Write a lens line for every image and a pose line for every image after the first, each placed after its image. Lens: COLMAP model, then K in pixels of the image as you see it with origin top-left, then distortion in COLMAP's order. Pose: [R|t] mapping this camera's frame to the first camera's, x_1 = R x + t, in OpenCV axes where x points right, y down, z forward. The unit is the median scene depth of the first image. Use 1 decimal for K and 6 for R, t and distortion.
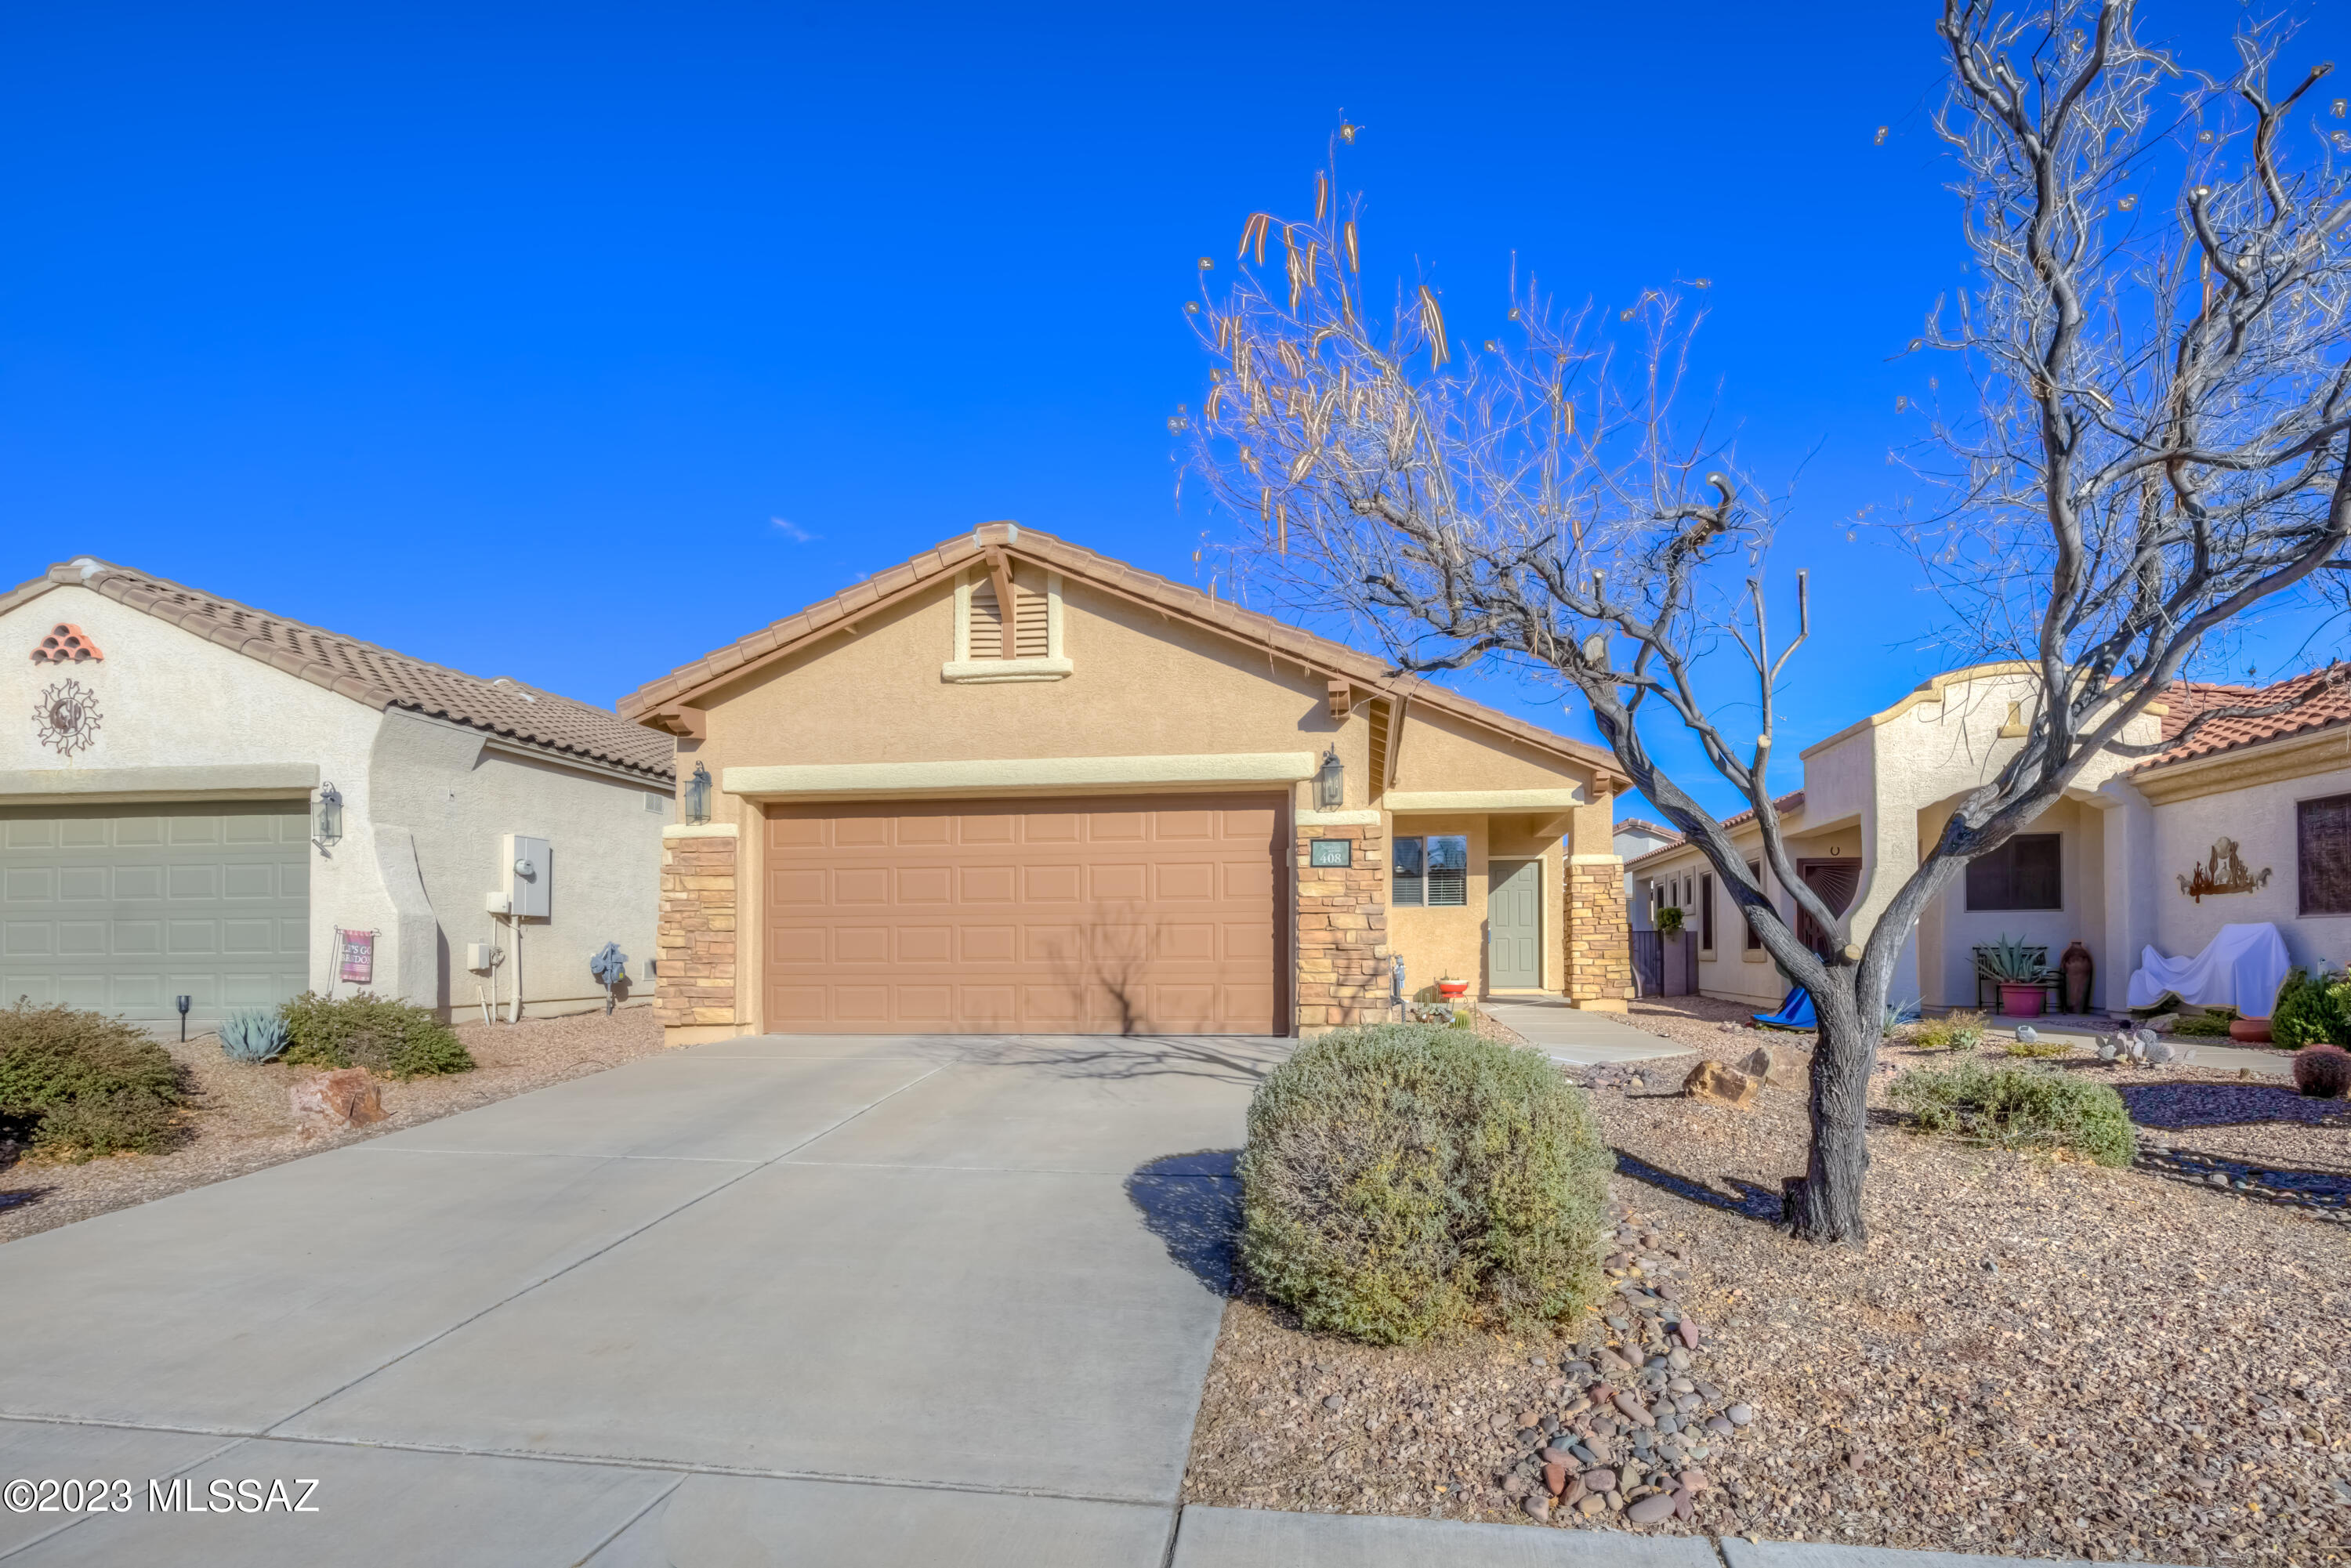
lens RADIAL K [[1119.7, 0, 1217.8], [0, 1119.7, 950.0], [0, 0, 1]] dist [-0.001215, -0.000111]
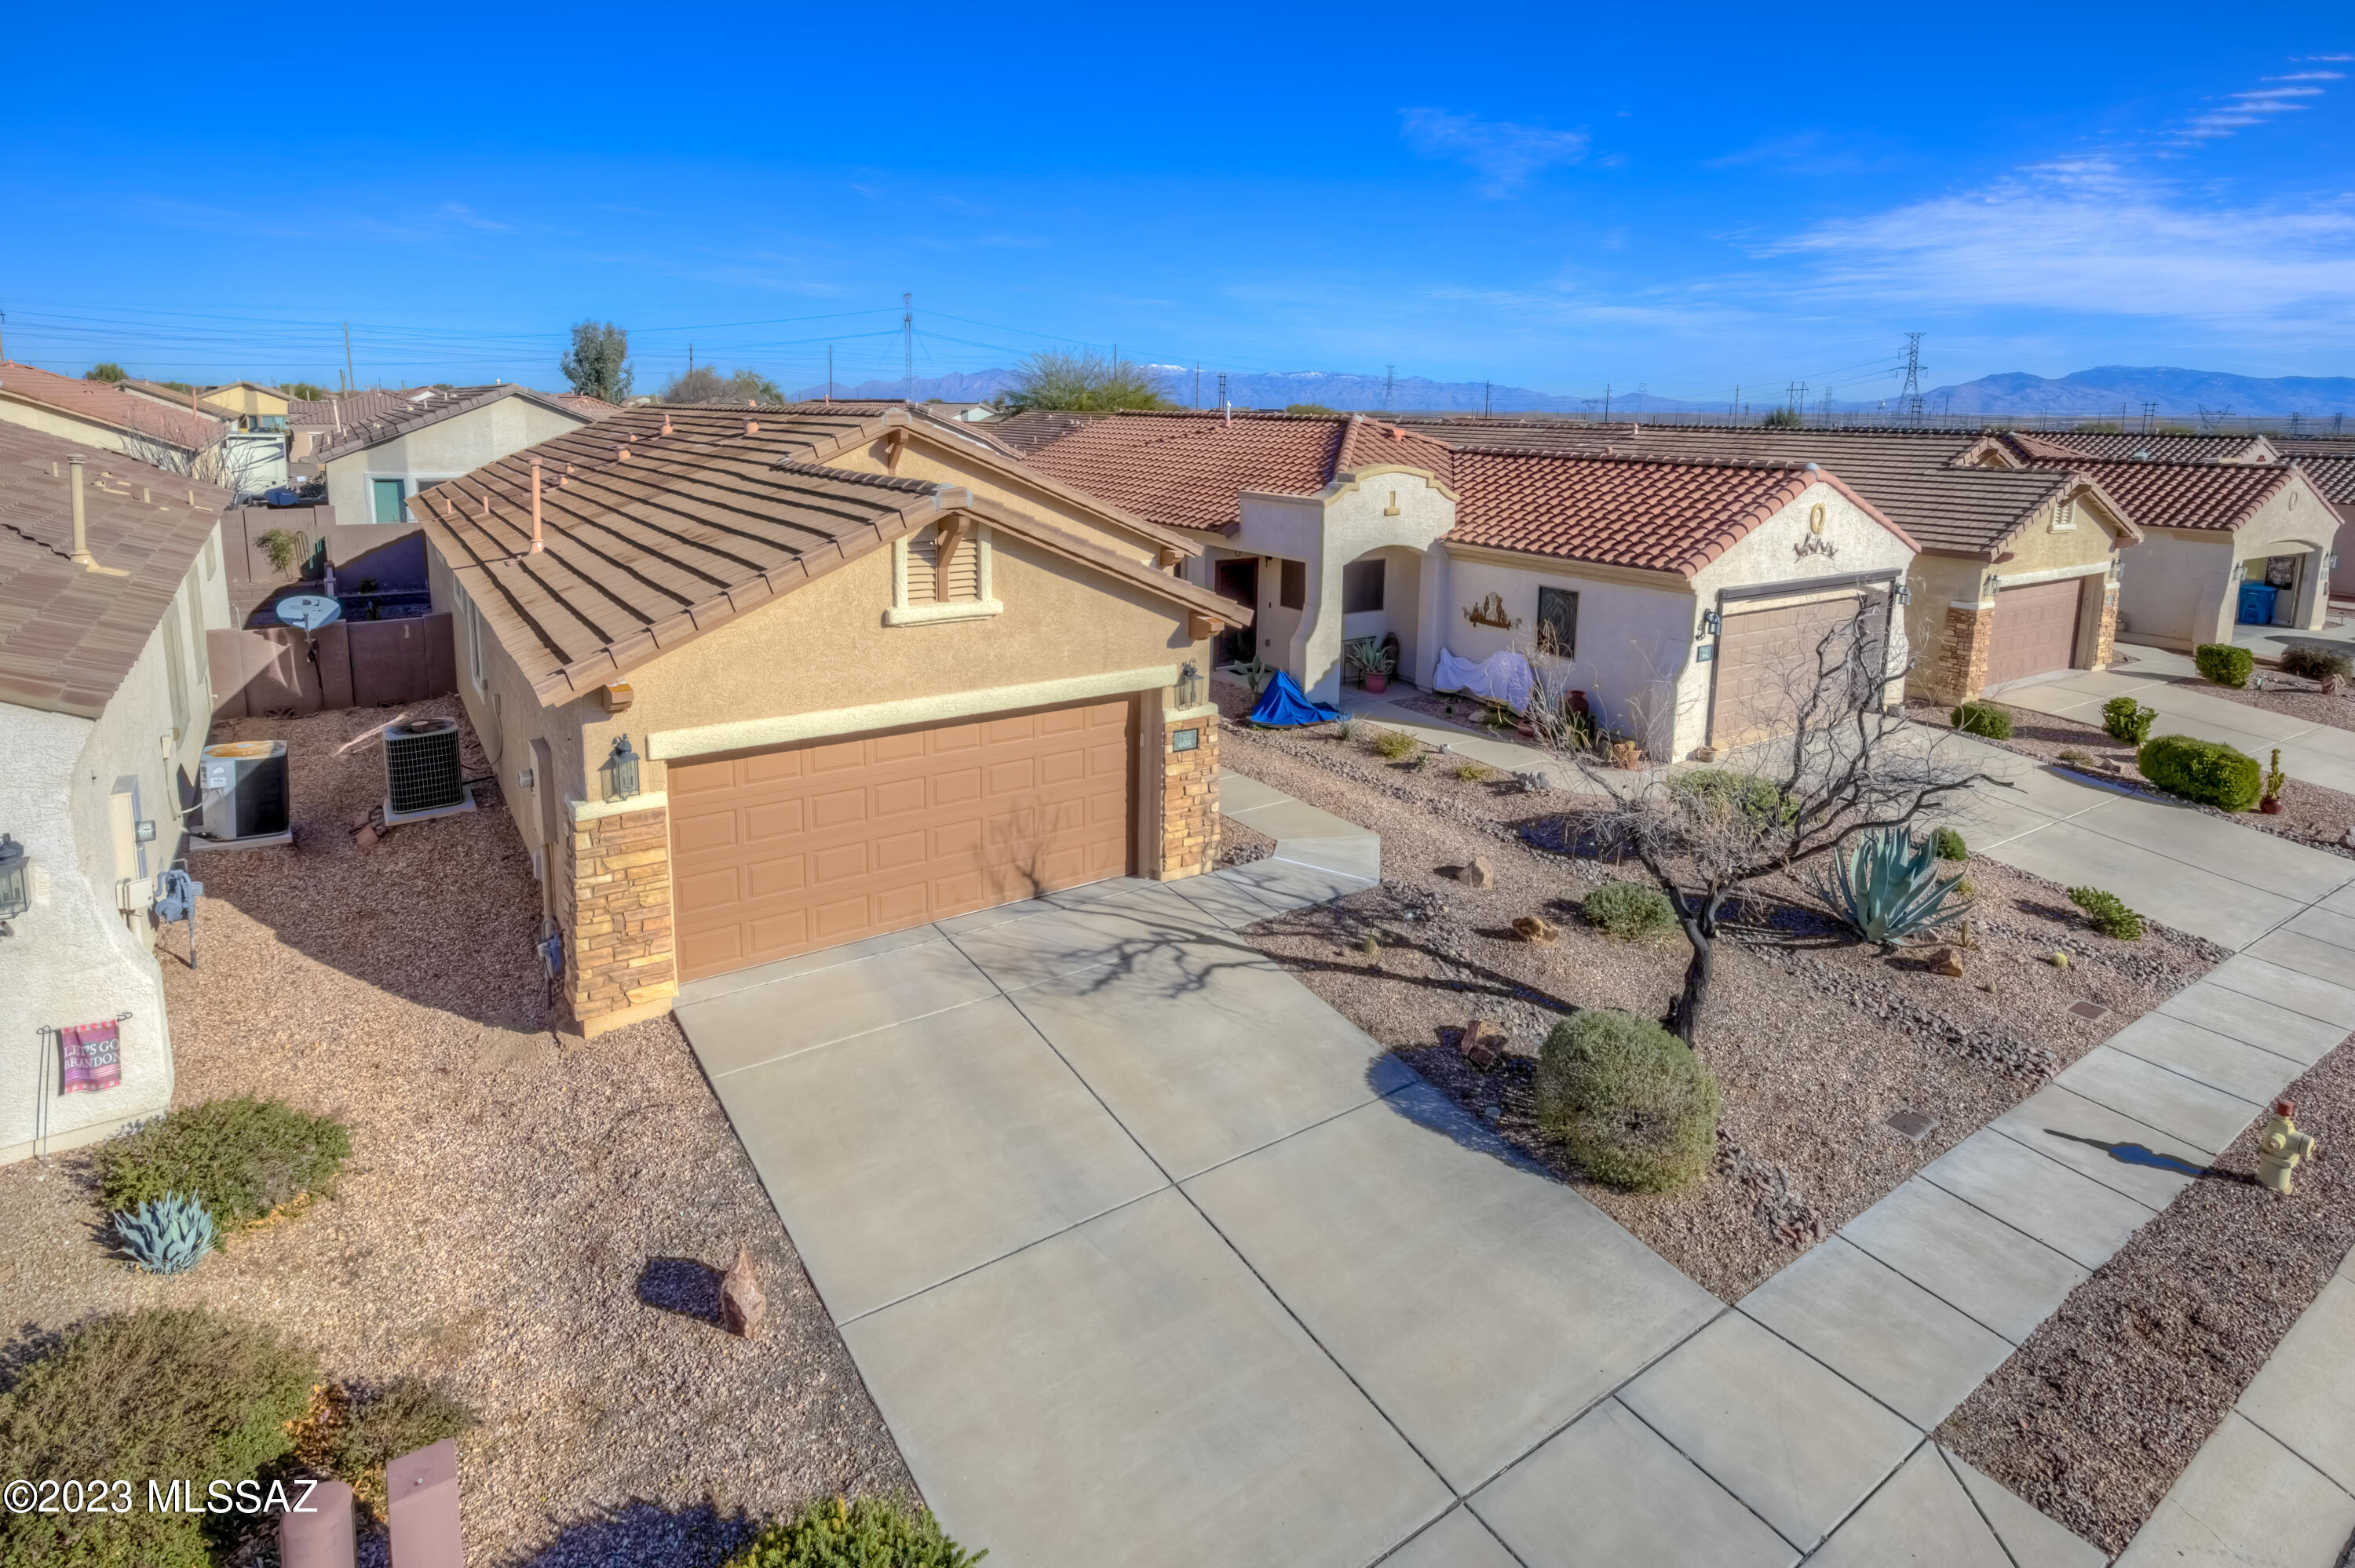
lens RADIAL K [[1209.7, 0, 1174.0], [0, 1209.7, 579.6], [0, 0, 1]] dist [0.001381, -0.000623]
pose [[0.744372, -0.080652, 0.662876, -0.768990], [-0.018134, 0.989872, 0.140801, -0.436400], [-0.667519, -0.116829, 0.735371, -0.001180]]
